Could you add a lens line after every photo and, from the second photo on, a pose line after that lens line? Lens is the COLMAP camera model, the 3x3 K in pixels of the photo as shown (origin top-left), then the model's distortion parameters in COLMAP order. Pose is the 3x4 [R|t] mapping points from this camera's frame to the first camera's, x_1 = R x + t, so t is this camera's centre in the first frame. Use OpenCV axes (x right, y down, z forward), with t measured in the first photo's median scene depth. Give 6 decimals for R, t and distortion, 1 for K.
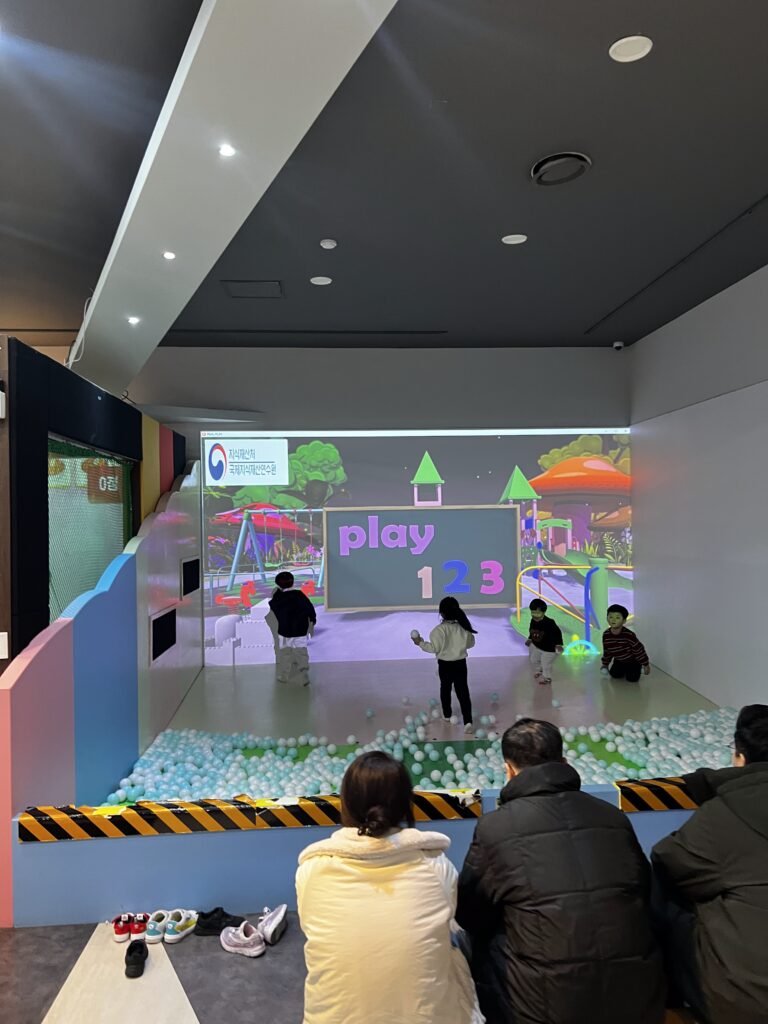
lens RADIAL K [[771.9, 0, 385.9], [0, 771.9, 512.8], [0, 0, 1]] dist [0.012318, 0.000725]
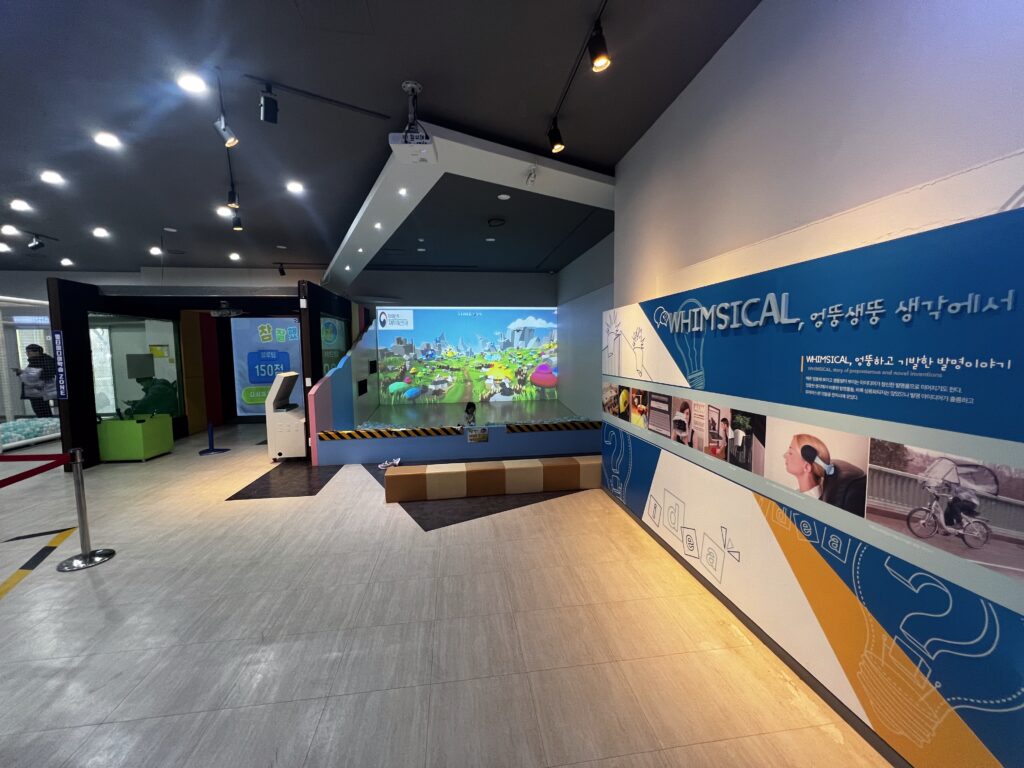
lens RADIAL K [[412.1, 0, 511.6], [0, 412.1, 385.8], [0, 0, 1]] dist [-0.001038, -0.000007]
pose [[0.997556, 0.001750, 0.069856, 0.113196], [-0.008862, 0.994783, 0.101628, 0.006013], [-0.069314, -0.101999, 0.992367, -0.397461]]
